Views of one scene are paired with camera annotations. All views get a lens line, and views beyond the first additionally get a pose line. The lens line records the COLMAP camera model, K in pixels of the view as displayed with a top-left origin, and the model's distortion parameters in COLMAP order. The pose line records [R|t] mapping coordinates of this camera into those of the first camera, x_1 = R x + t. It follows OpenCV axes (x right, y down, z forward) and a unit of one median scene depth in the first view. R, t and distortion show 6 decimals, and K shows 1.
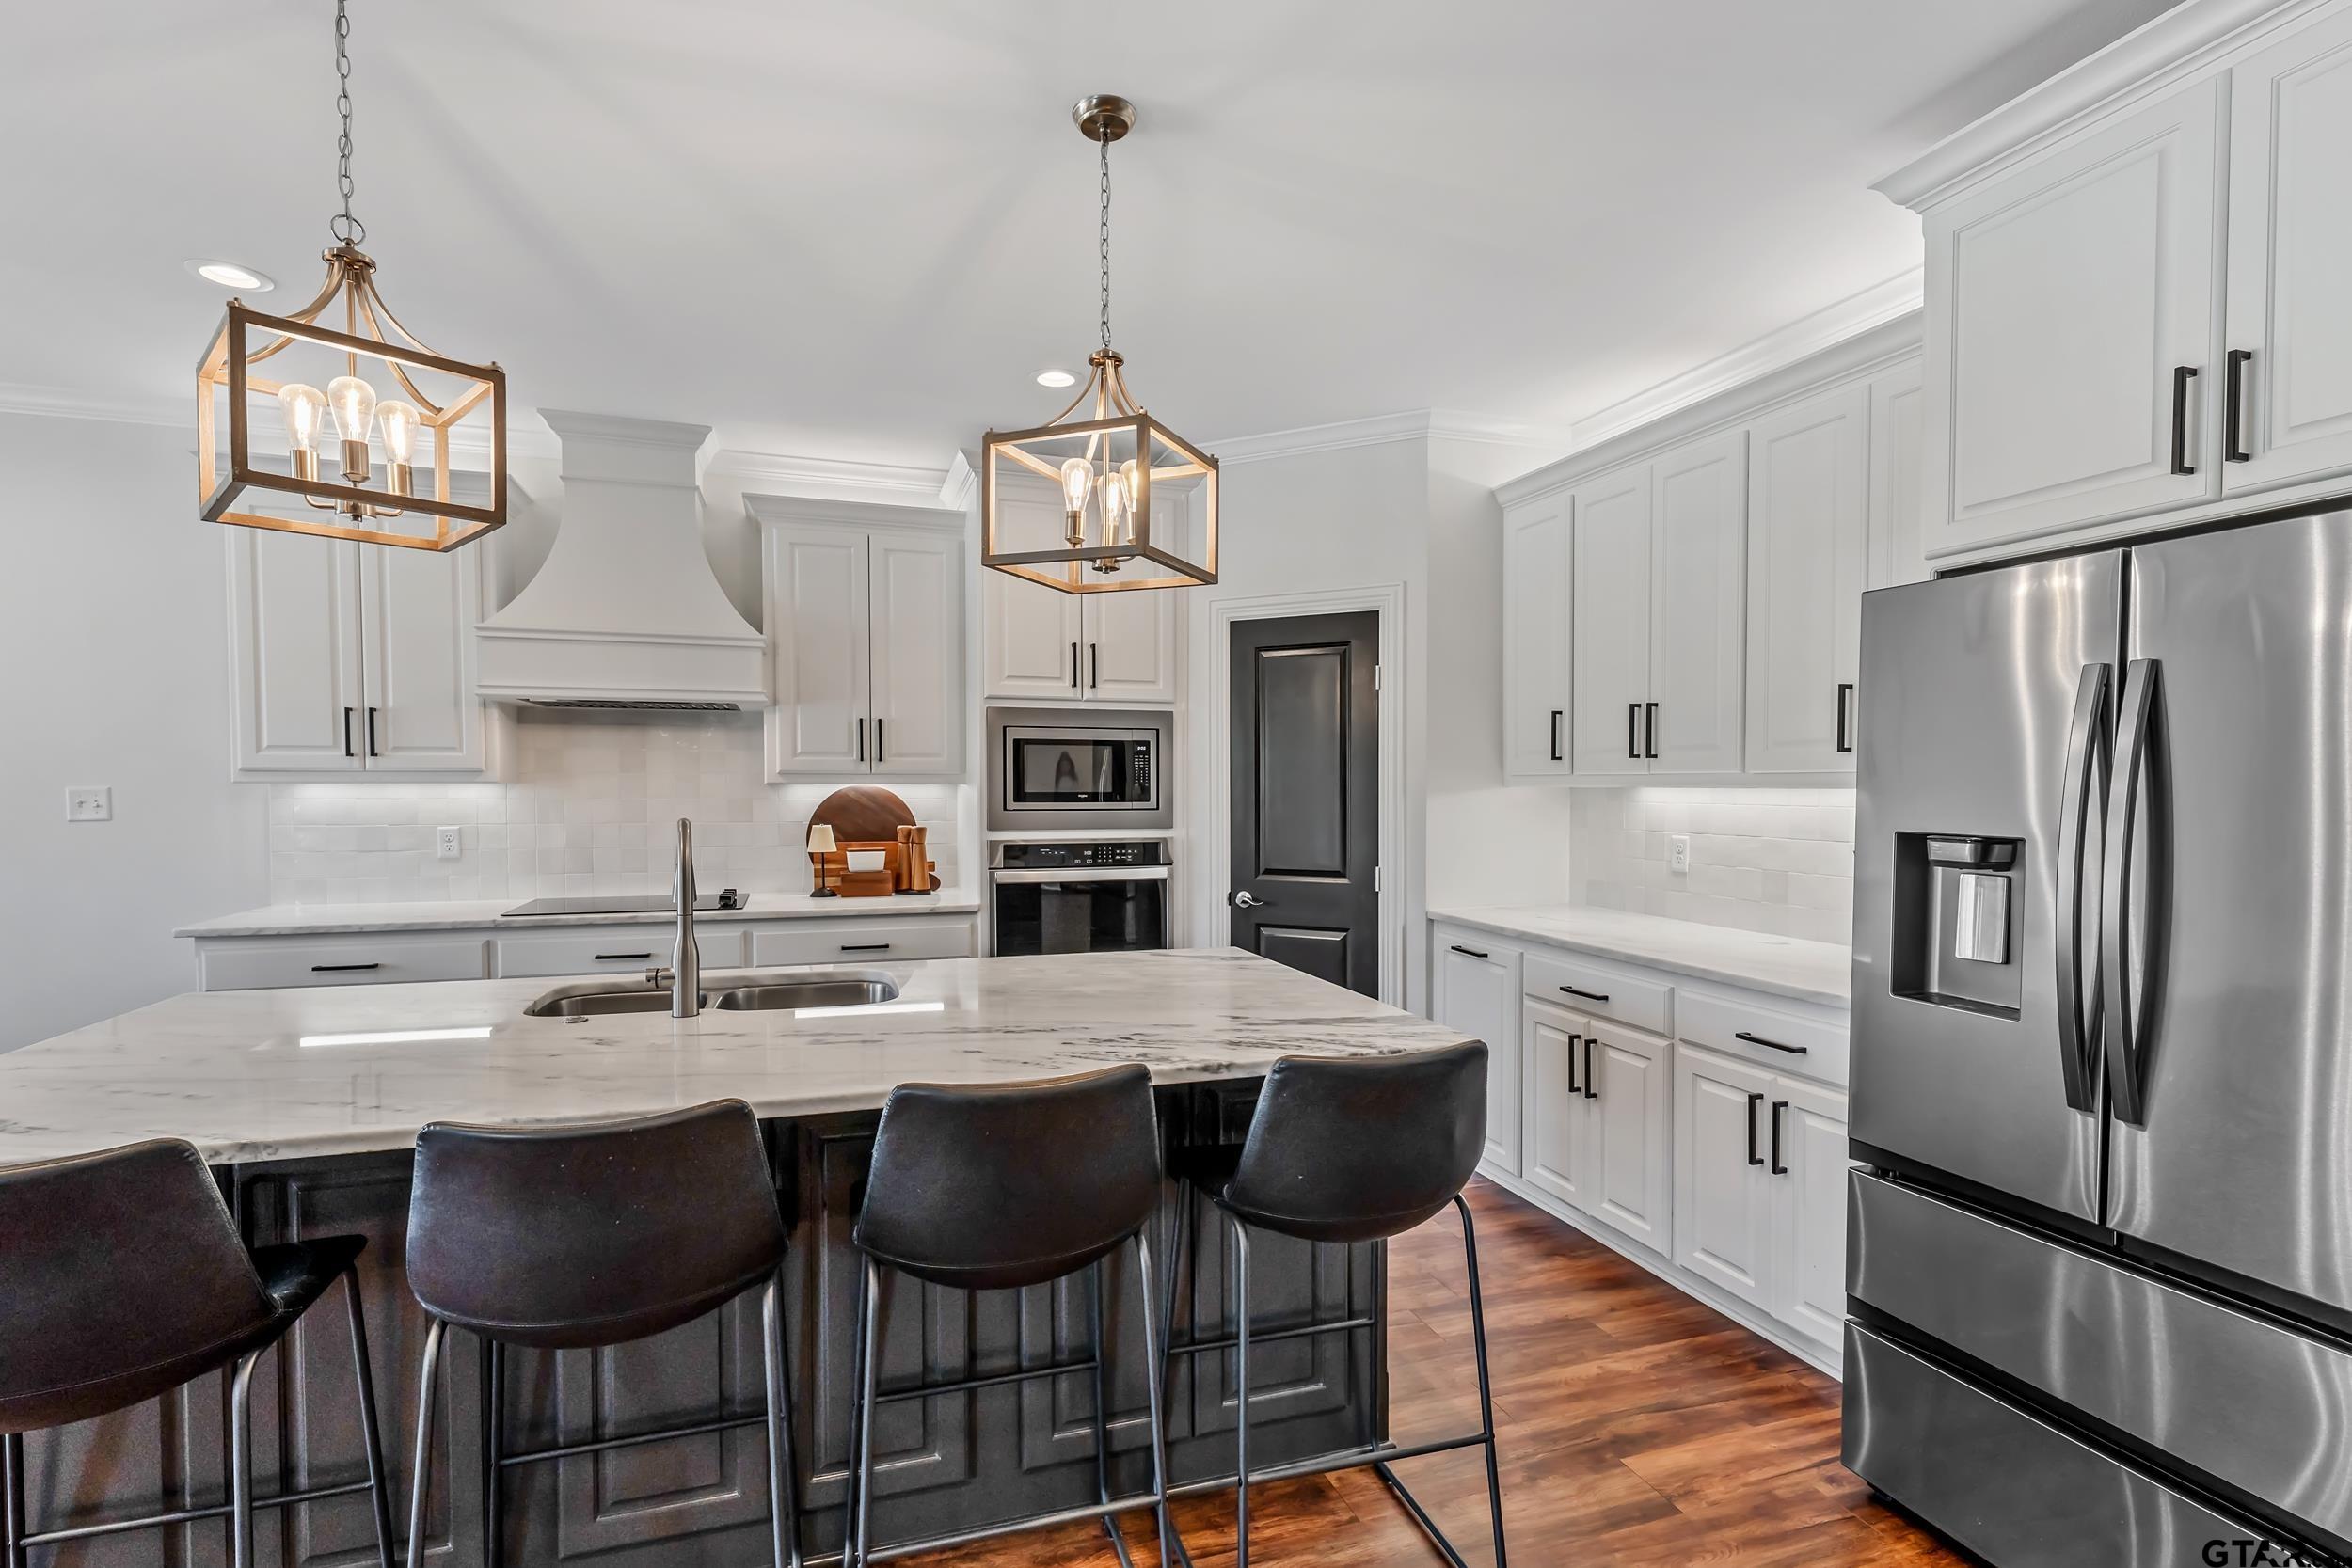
lens RADIAL K [[1113.8, 0, 1167.9], [0, 1113.8, 809.1], [0, 0, 1]] dist [0.000062, -0.000245]
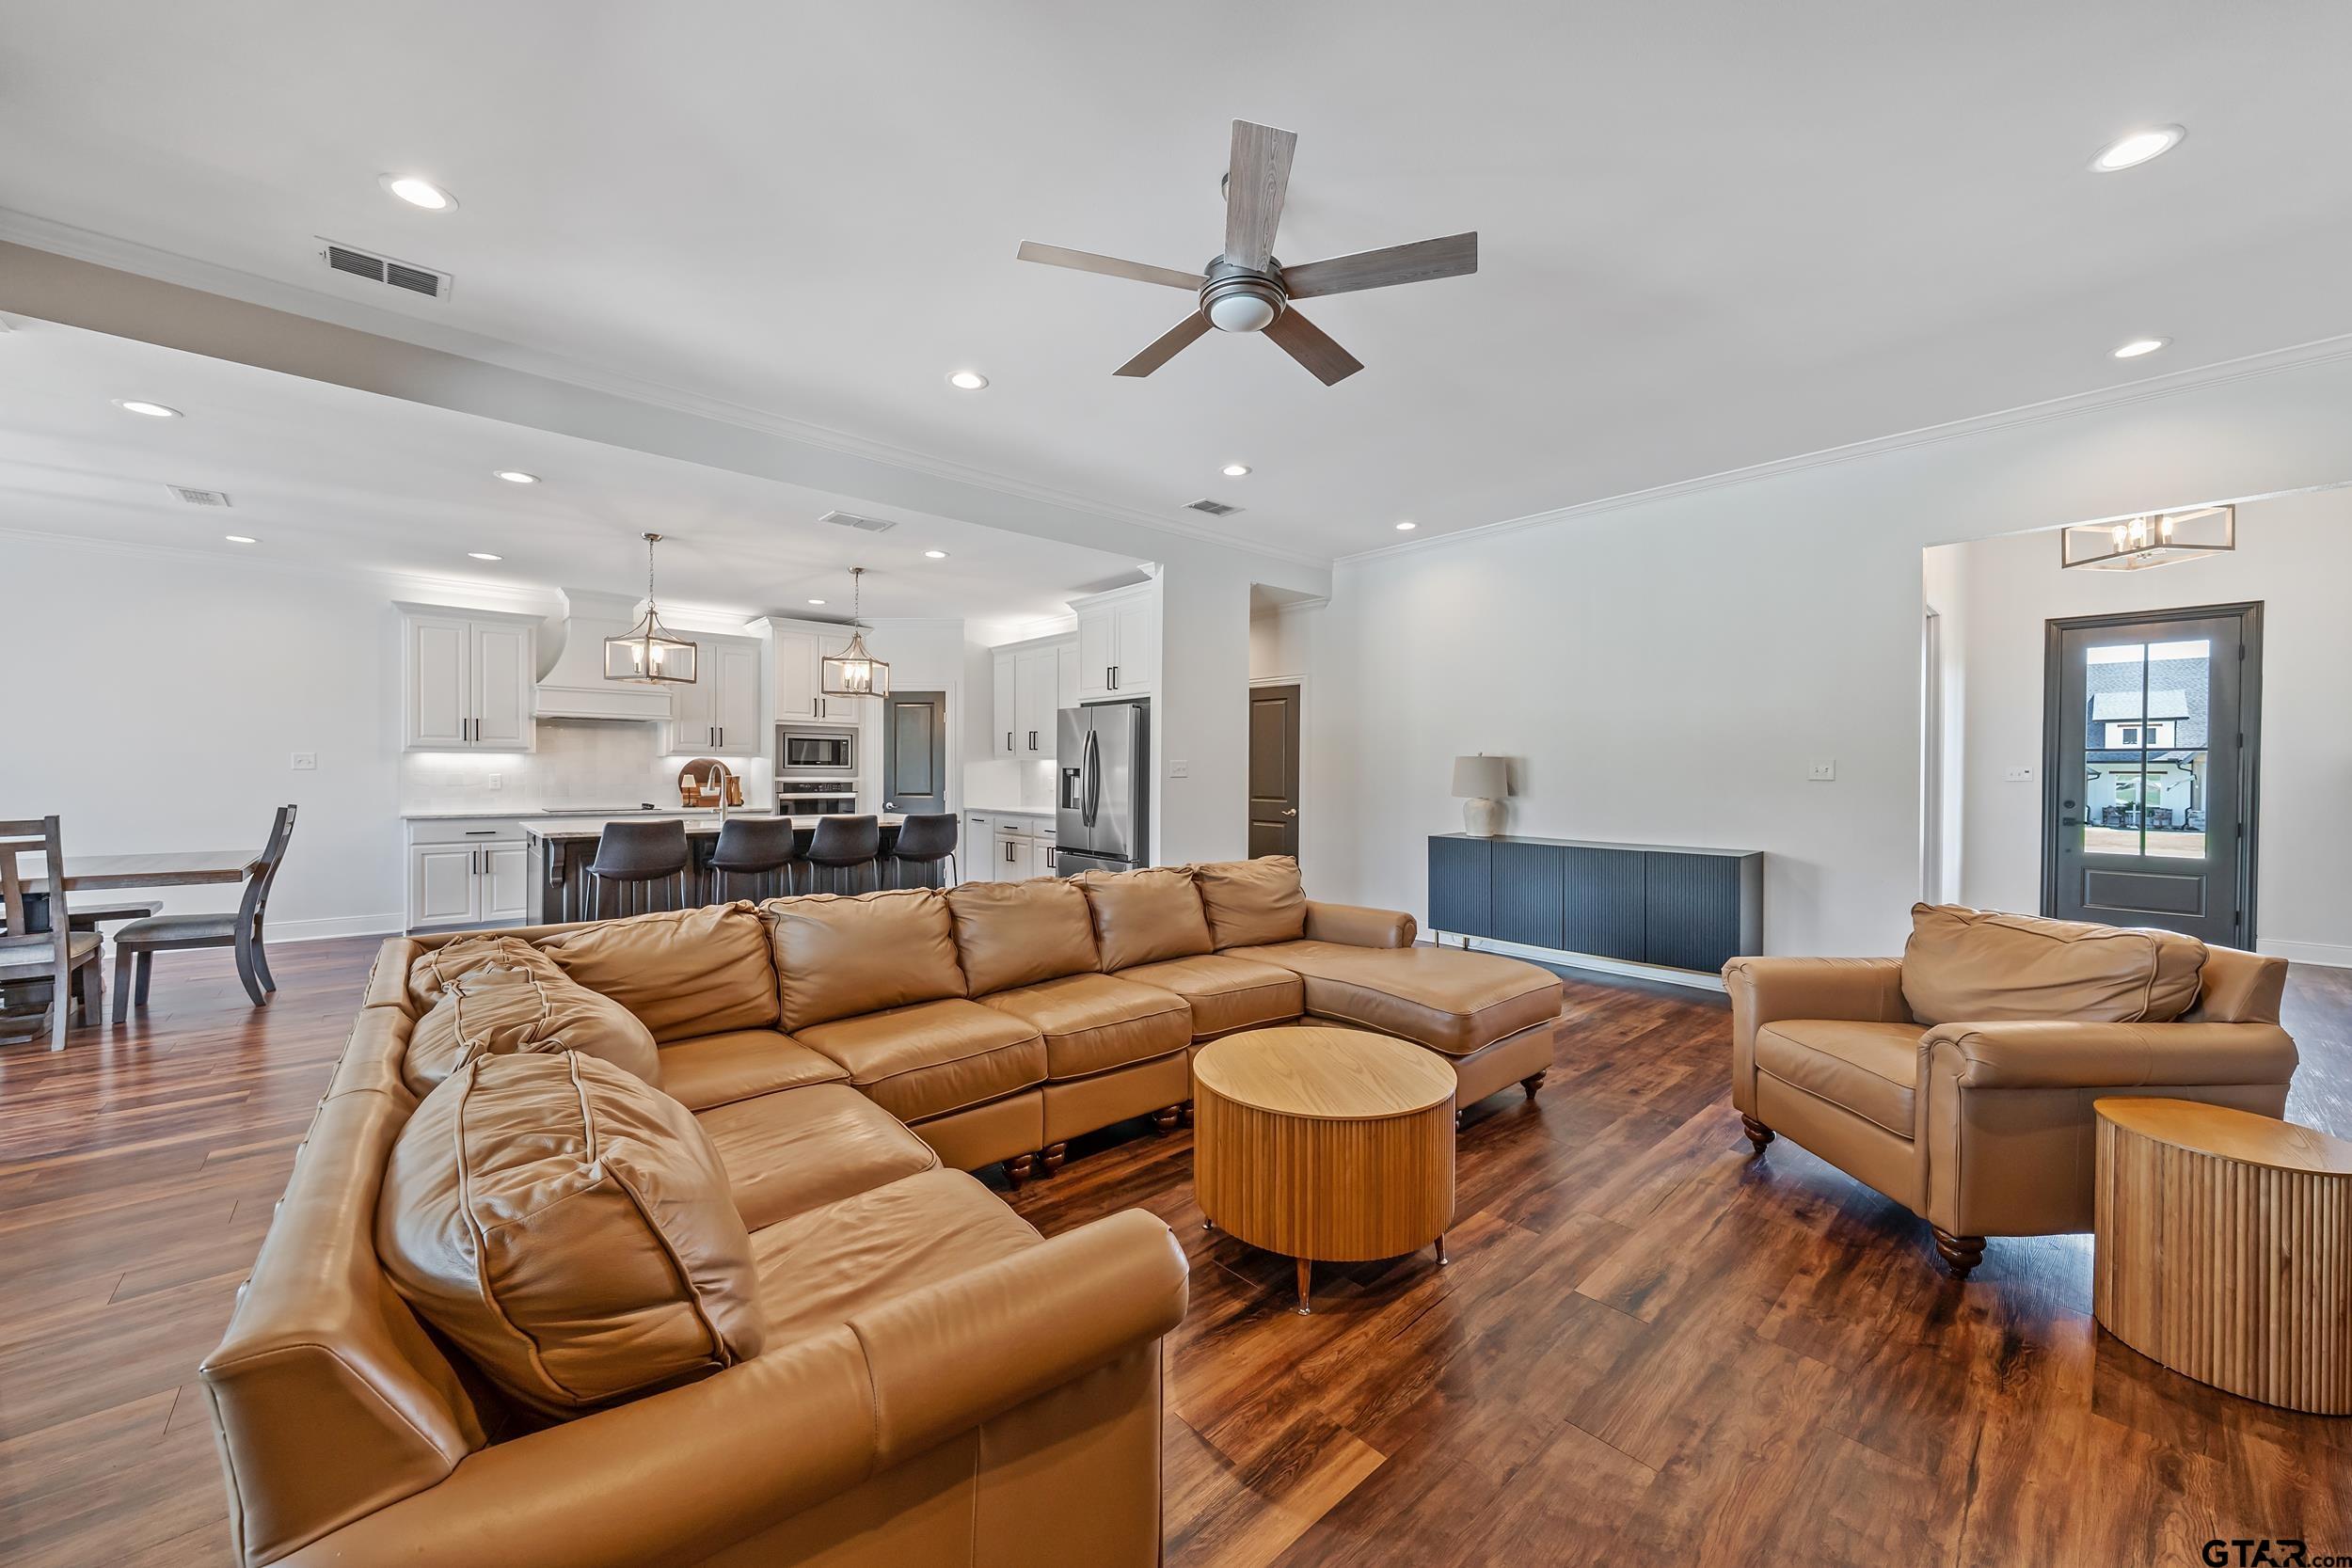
lens RADIAL K [[878.2, 0, 1171.9], [0, 878.2, 772.8], [0, 0, 1]] dist [0.000594, 0.000044]
pose [[0.917072, 0.004910, 0.398691, -0.134452], [0.001693, 0.999867, -0.016207, 0.042110], [-0.398717, 0.015538, 0.916942, -1.033034]]
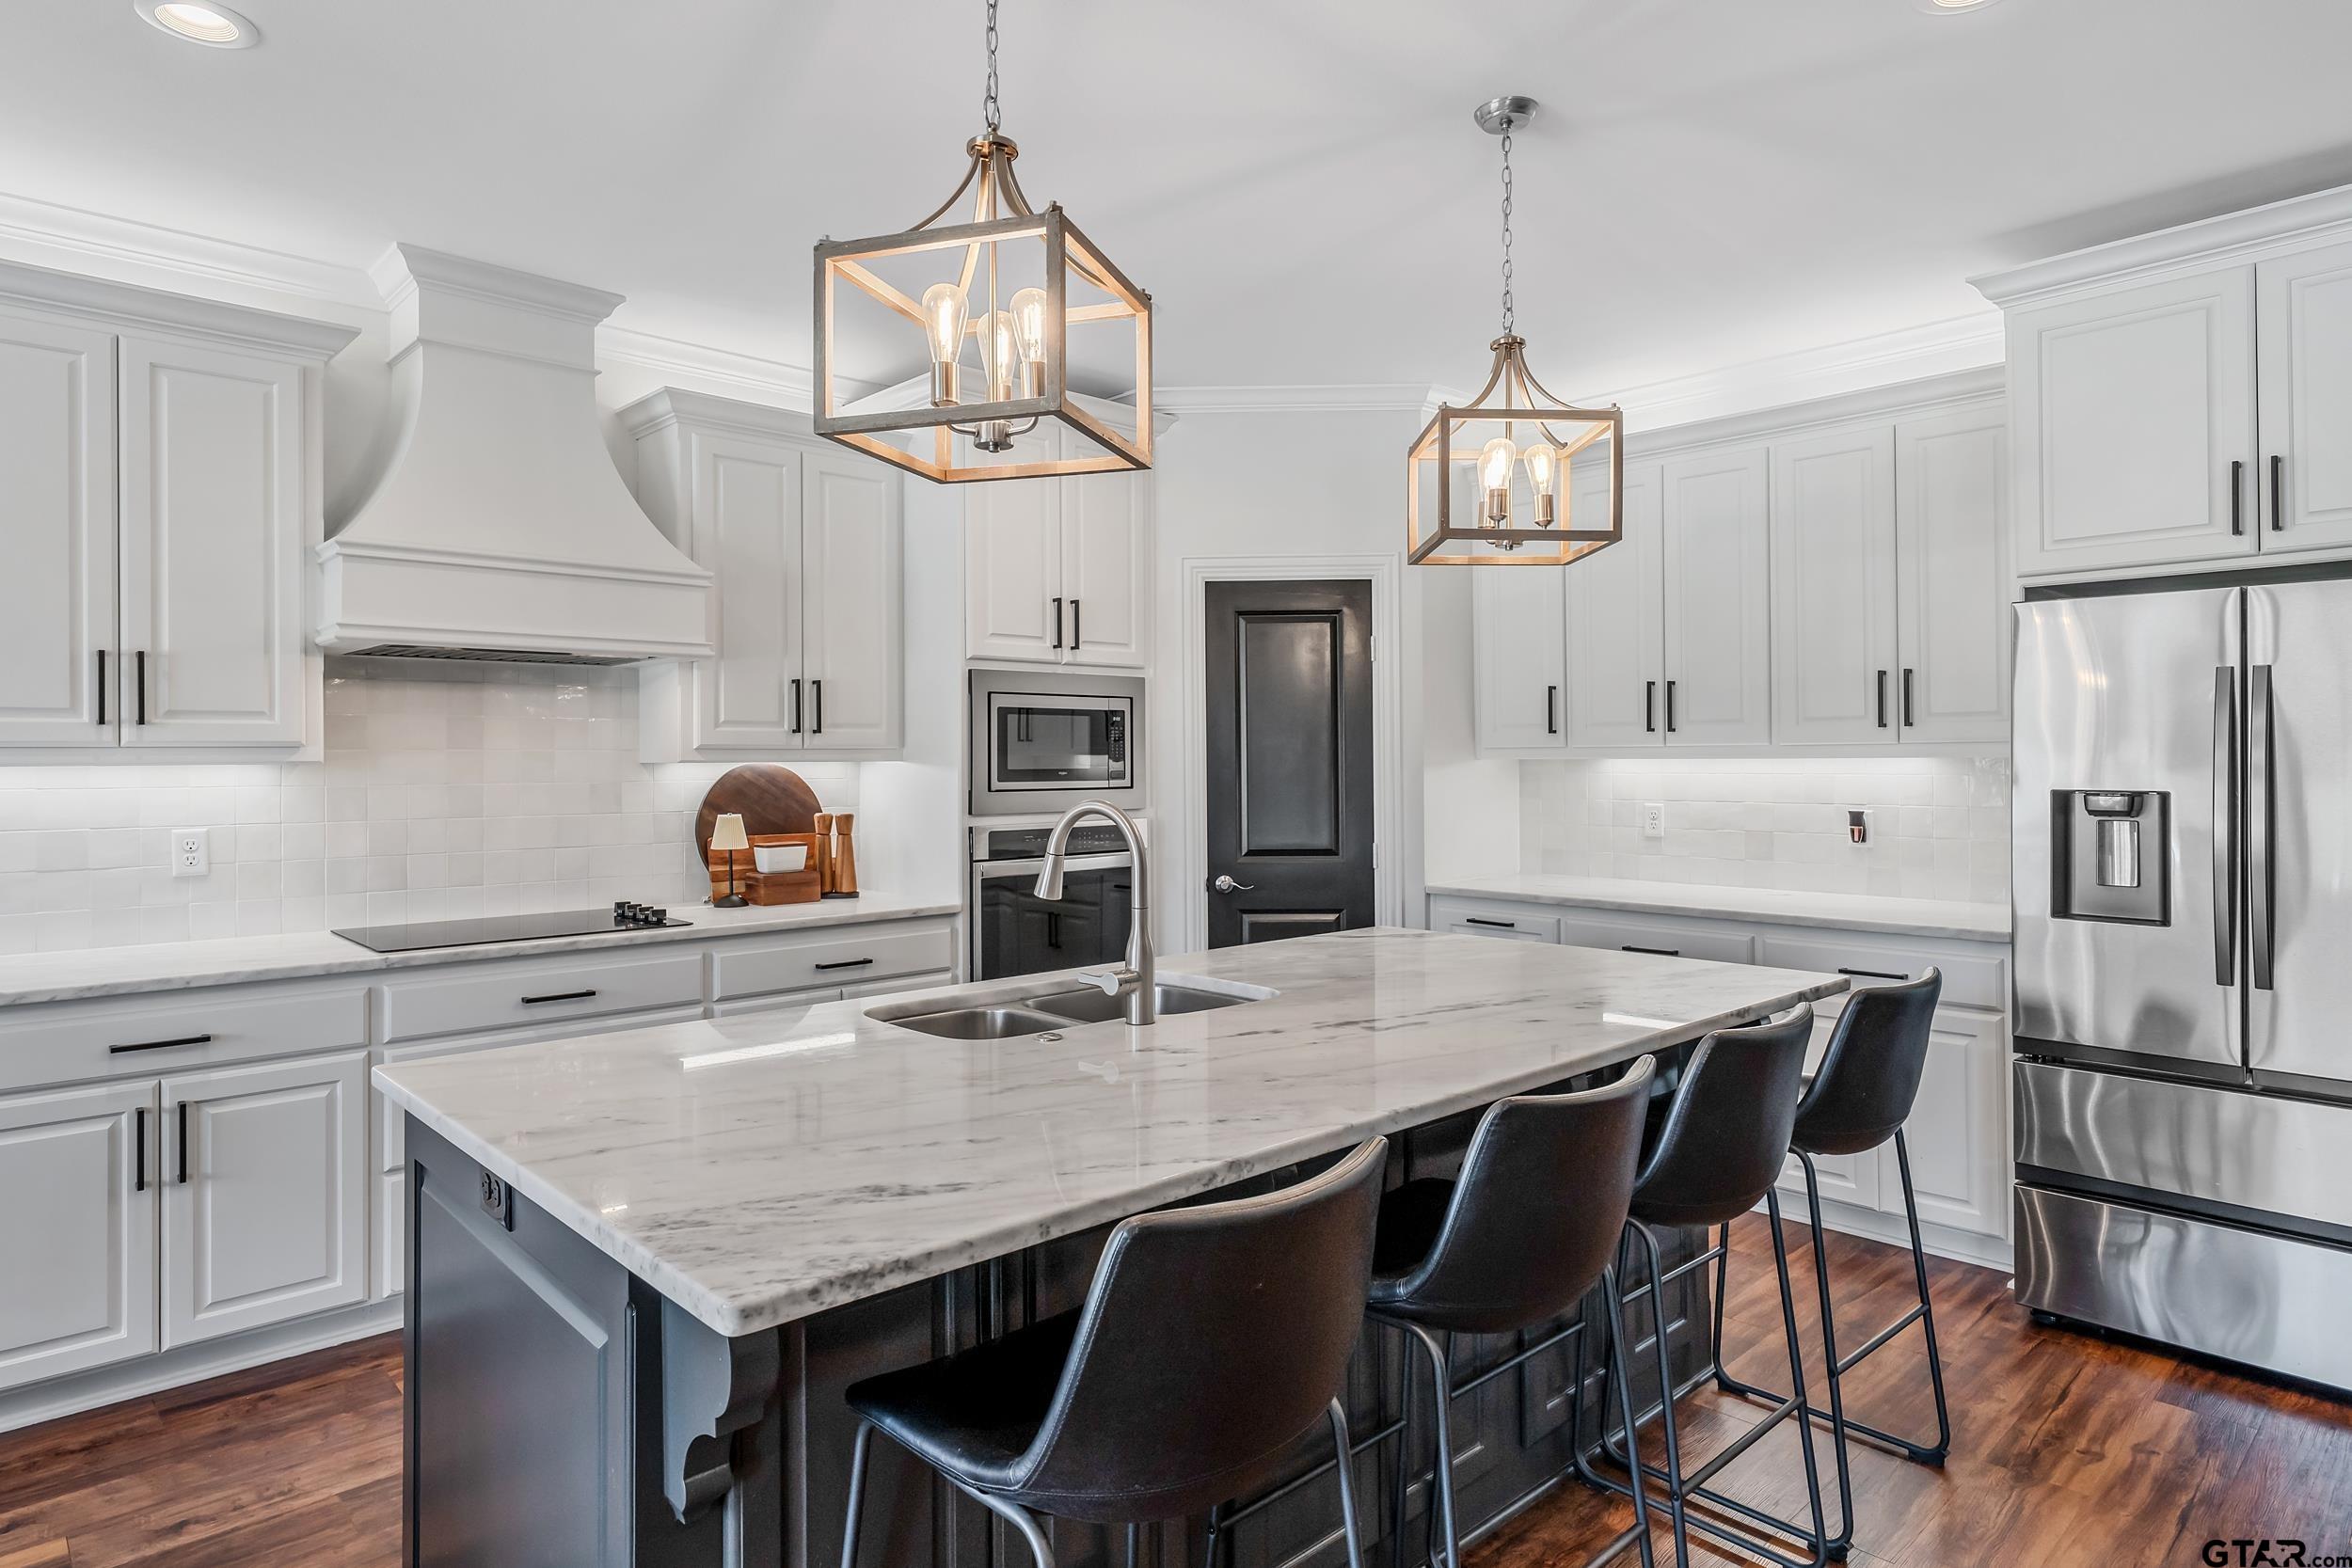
lens RADIAL K [[1332.8, 0, 1178.9], [0, 1332.8, 741.7], [0, 0, 1]] dist [-0.003902, -0.000937]
pose [[0.904461, -0.001069, 0.426556, -0.448773], [0.017239, 0.999271, -0.034049, 0.000409], [-0.426208, 0.038150, 0.903820, 0.021334]]
